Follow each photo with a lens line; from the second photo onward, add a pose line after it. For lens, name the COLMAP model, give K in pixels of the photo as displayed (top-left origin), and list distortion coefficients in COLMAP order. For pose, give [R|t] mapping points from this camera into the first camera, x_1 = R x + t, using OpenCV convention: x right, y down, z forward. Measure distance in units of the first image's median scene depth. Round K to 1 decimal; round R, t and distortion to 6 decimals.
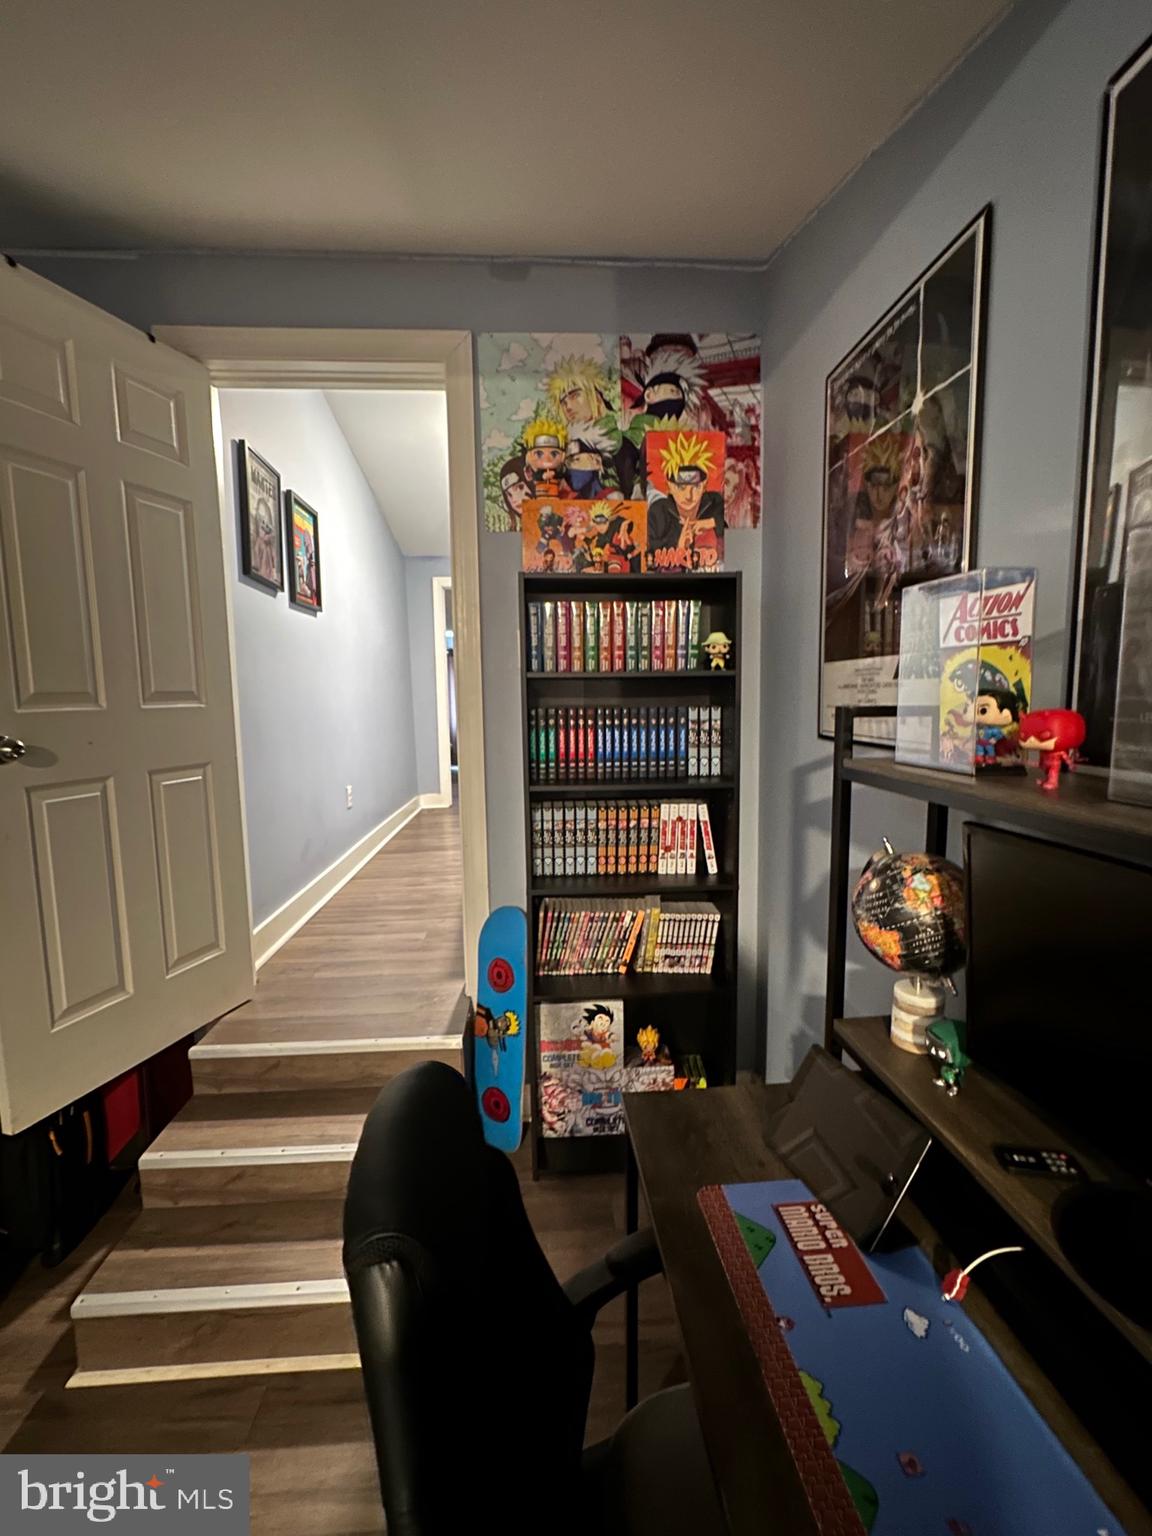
lens RADIAL K [[677.2, 0, 572.4], [0, 677.2, 766.0], [0, 0, 1]] dist [-0.002647, -0.000065]
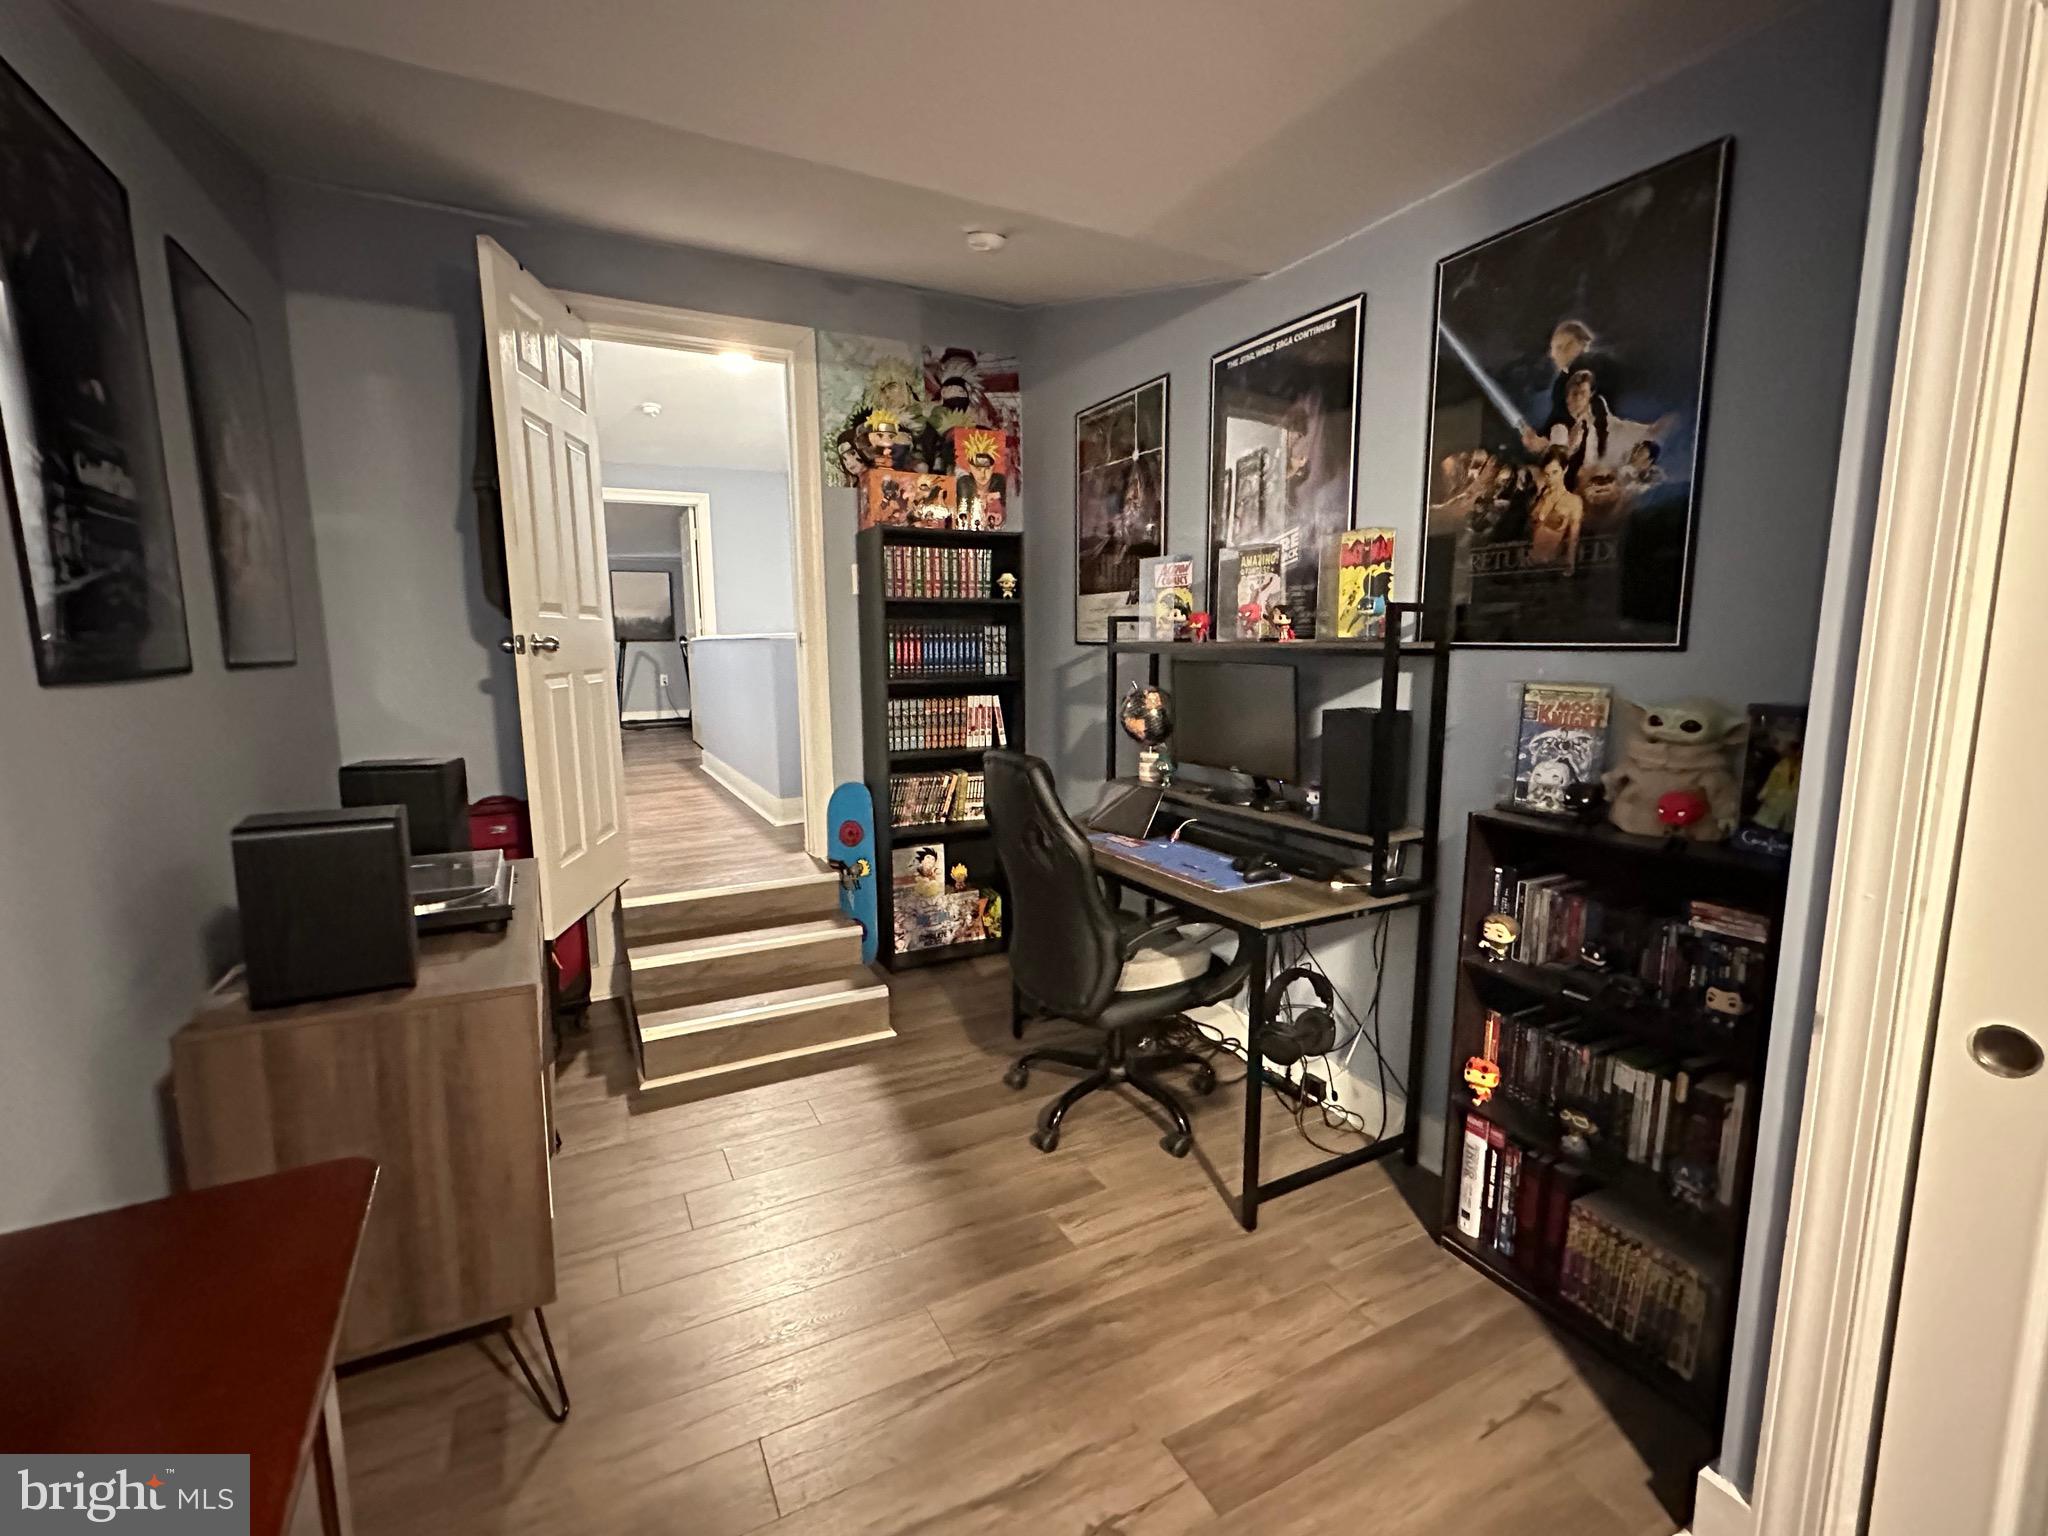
lens RADIAL K [[903.0, 0, 1023.6], [0, 903.0, 770.3], [0, 0, 1]] dist [-0.002647, -0.000065]
pose [[0.914013, -0.051566, 0.402394, -0.518078], [0.037535, 0.998383, 0.042683, 0.134206], [-0.403944, -0.023909, 0.914471, -0.742023]]
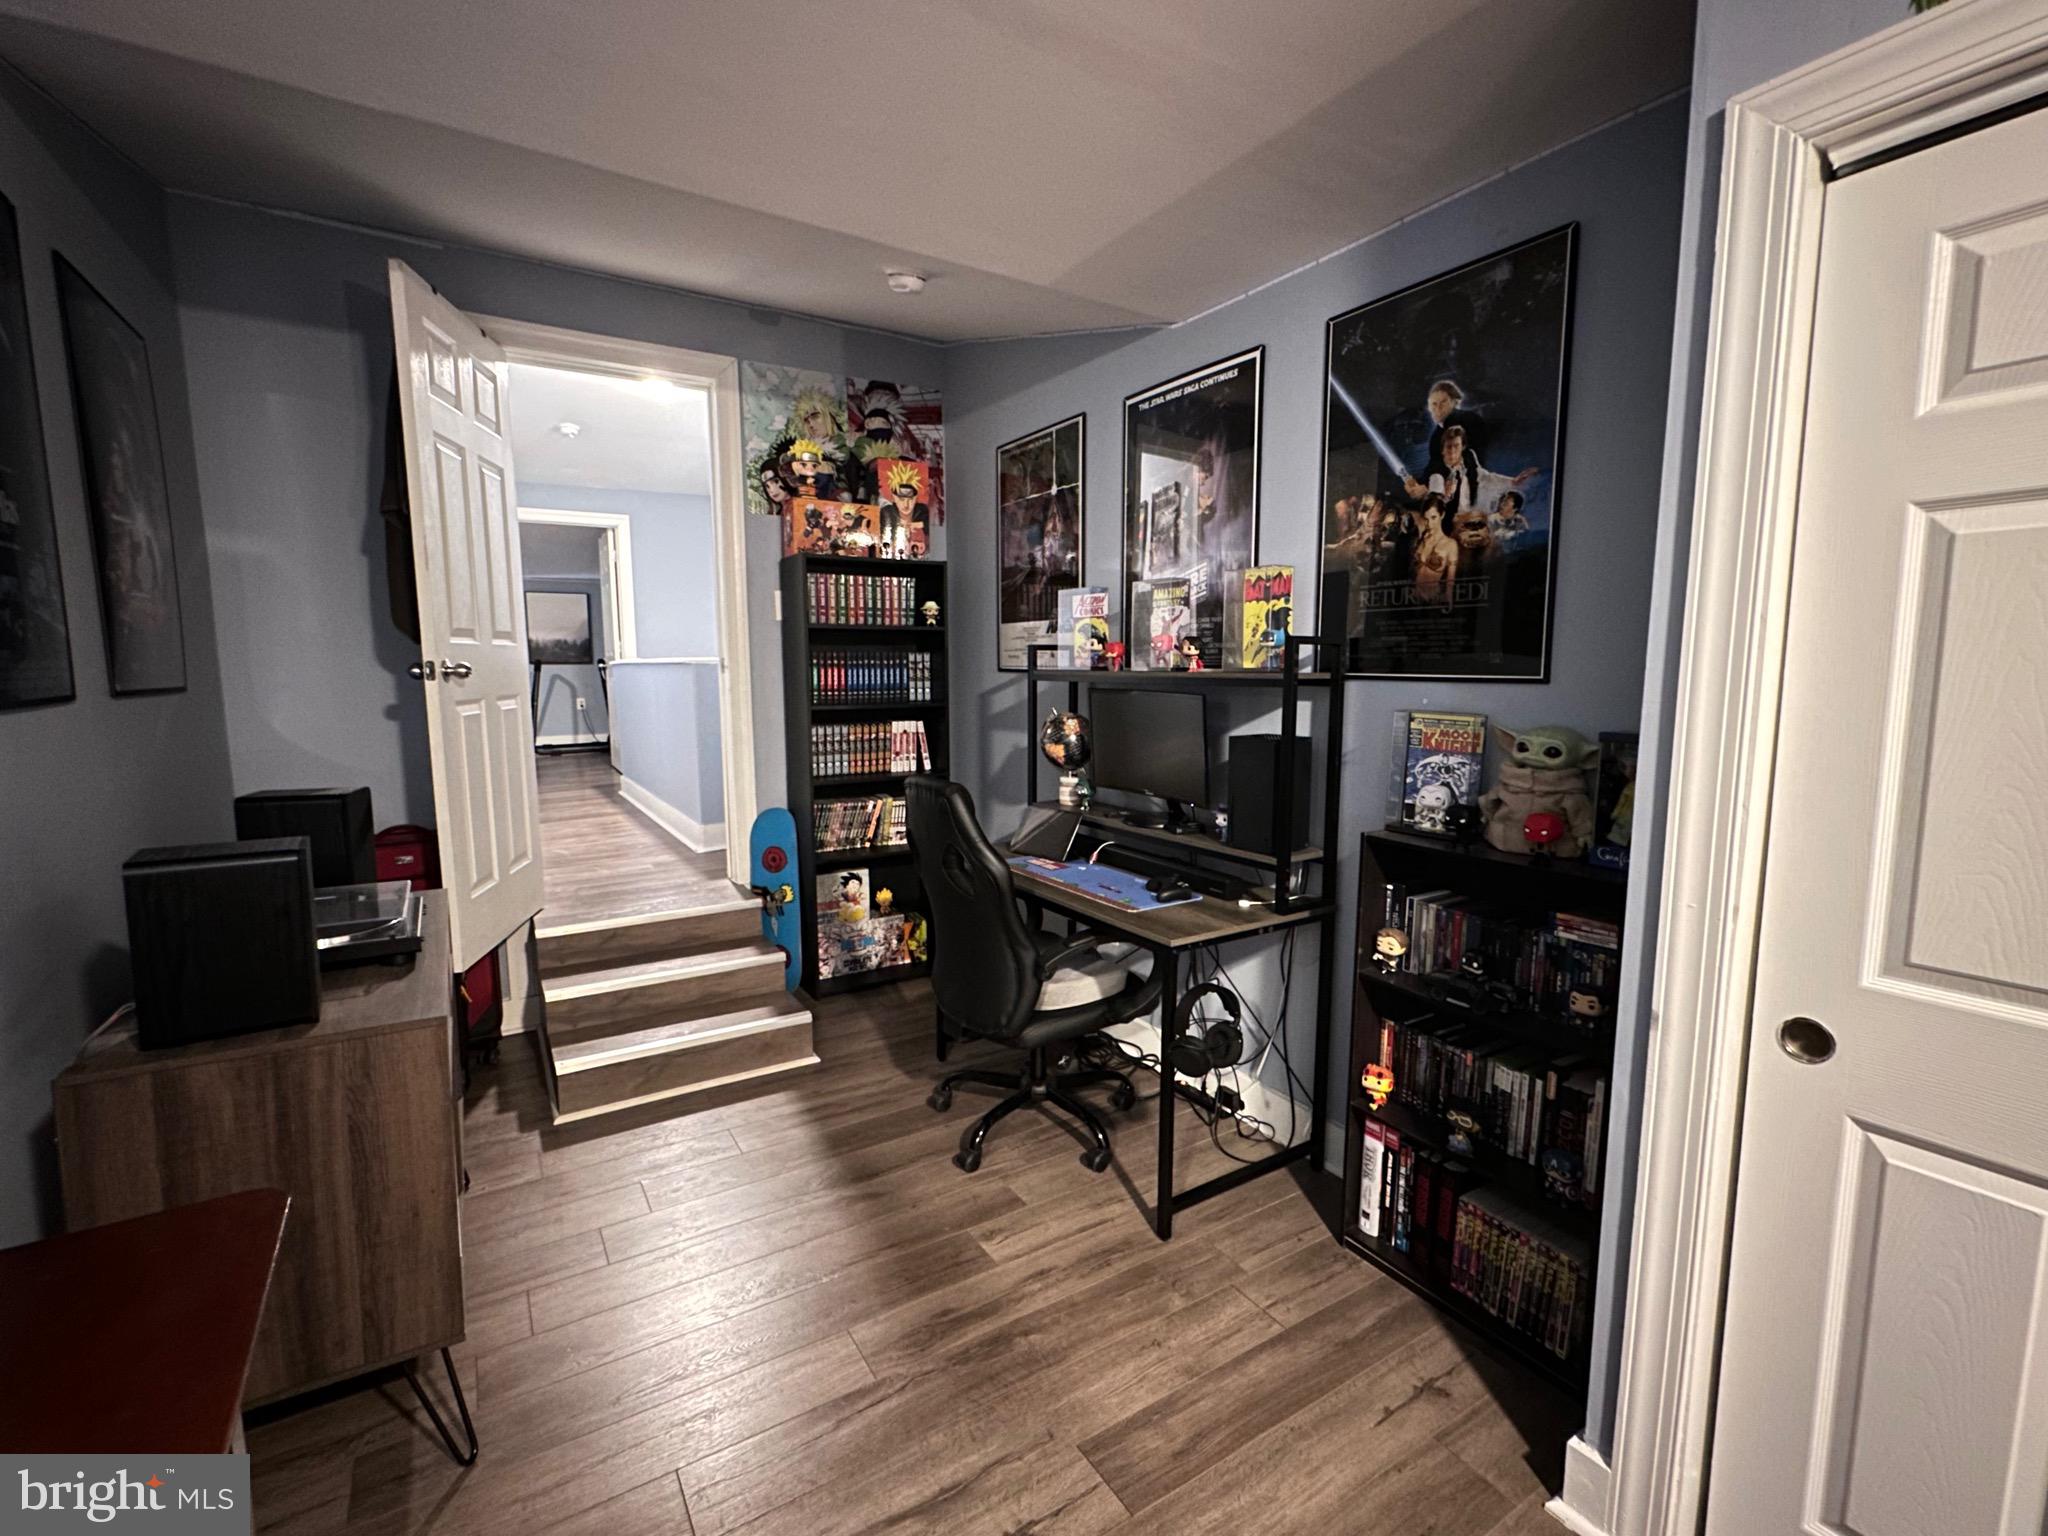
lens RADIAL K [[903.0, 0, 1023.5], [0, 903.0, 771.2], [0, 0, 1]] dist [-0.002647, -0.000065]
pose [[0.879898, -0.046202, 0.472911, -0.519708], [0.040772, 0.998932, 0.021732, 0.130174], [-0.473410, 0.000160, 0.880842, -0.776142]]
